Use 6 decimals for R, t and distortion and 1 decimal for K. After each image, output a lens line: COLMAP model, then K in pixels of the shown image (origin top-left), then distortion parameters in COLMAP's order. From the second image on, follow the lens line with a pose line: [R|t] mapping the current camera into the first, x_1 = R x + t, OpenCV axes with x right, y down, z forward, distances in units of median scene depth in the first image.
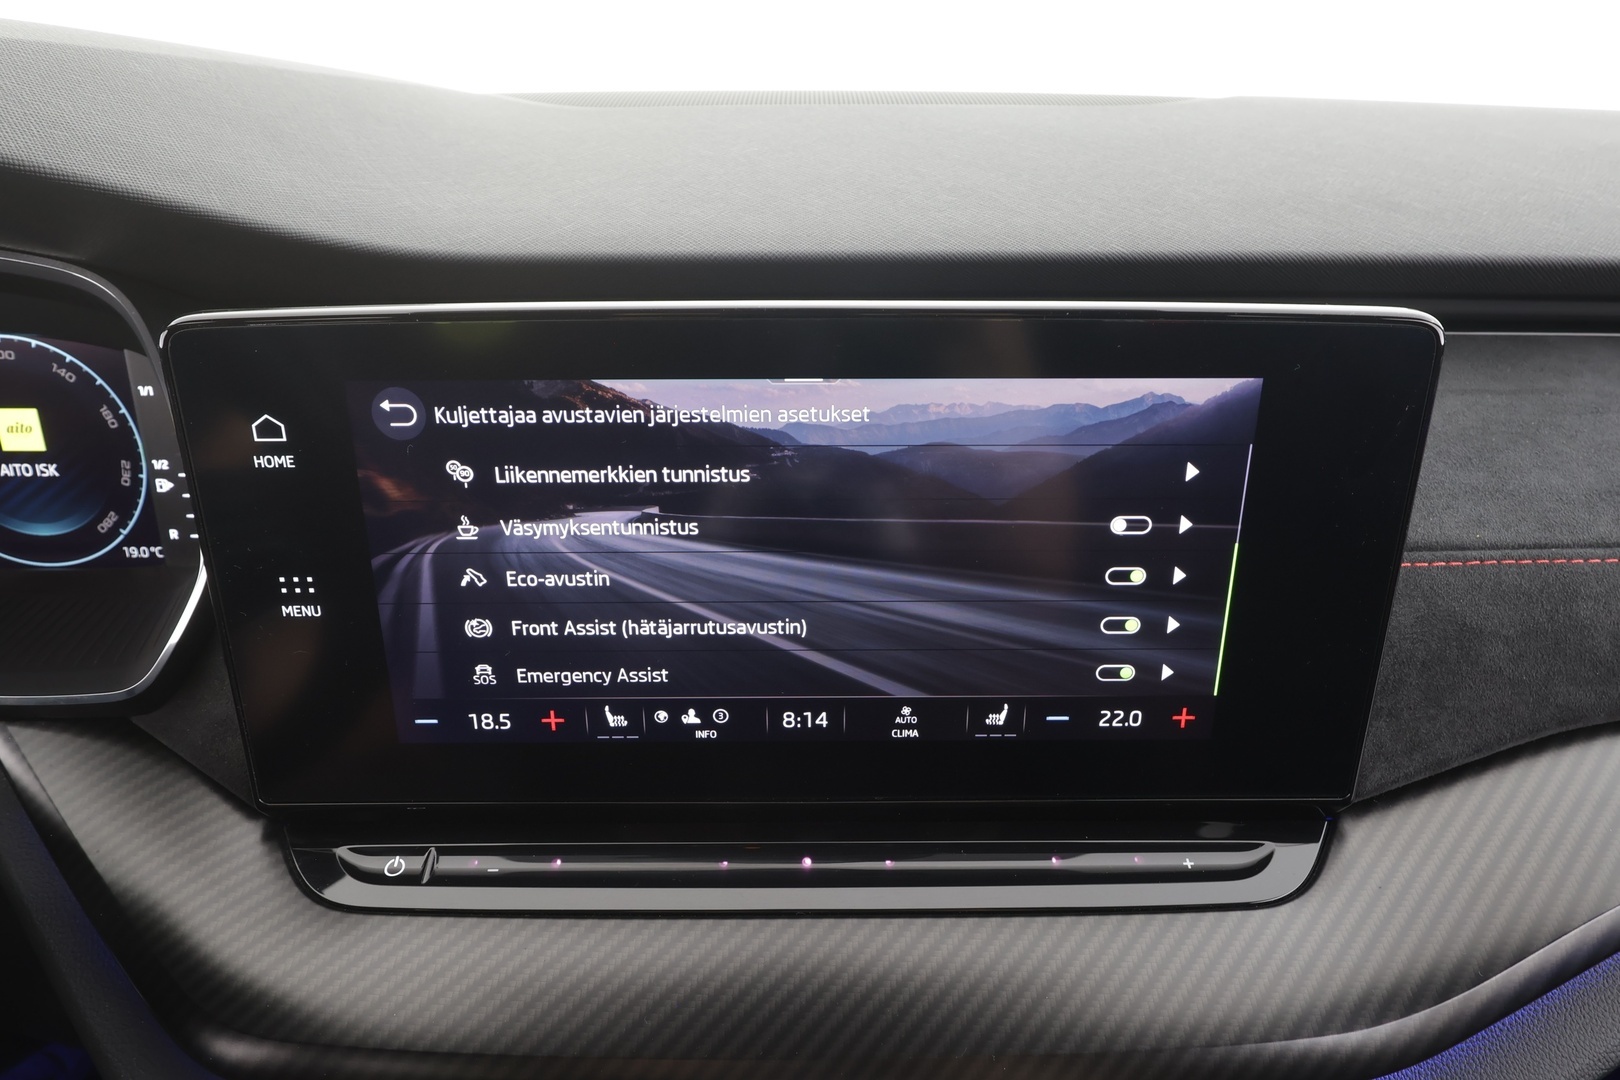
lens RADIAL K [[1030.6, 0, 808.5], [0, 1030.6, 538.9], [0, 0, 1]] dist [0.010243, 0.002322]
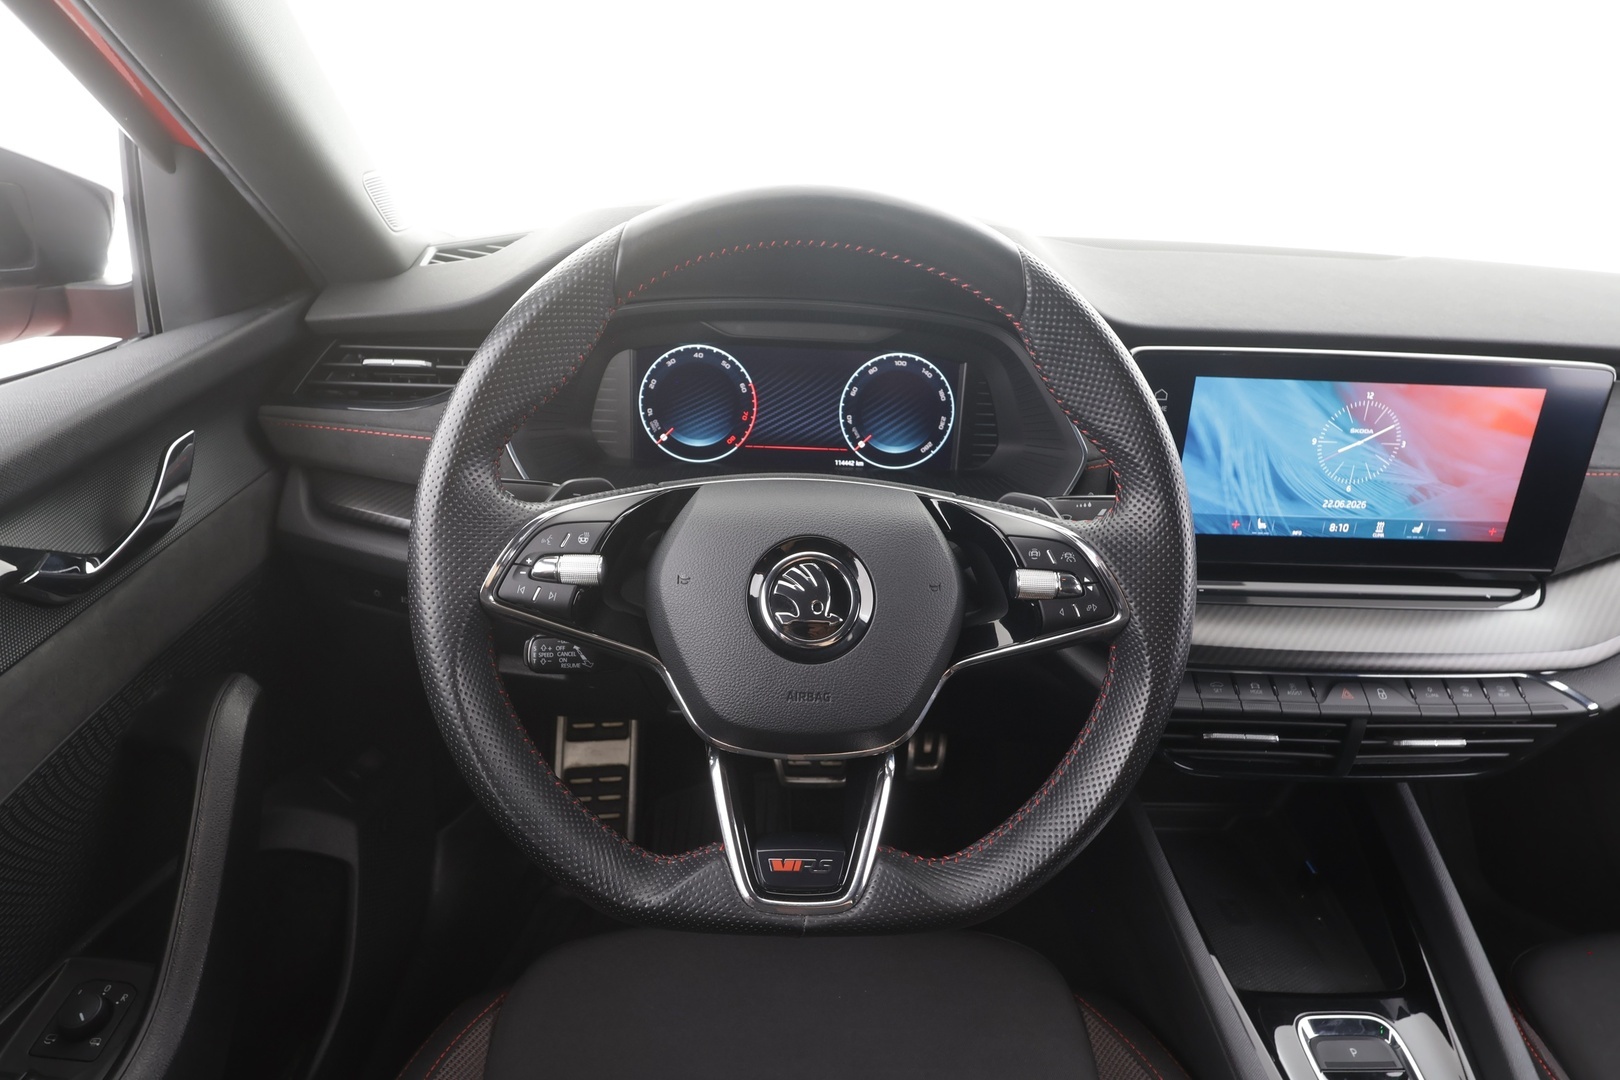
lens RADIAL K [[906.4, 0, 809.3], [0, 906.4, 539.4], [0, 0, 1]] dist [-0.000767, -0.000599]
pose [[0.998503, 0.029042, 0.046351, -1.226815], [-0.027694, 0.999182, -0.029454, 0.278700], [-0.047168, 0.028126, 0.998491, -0.948089]]
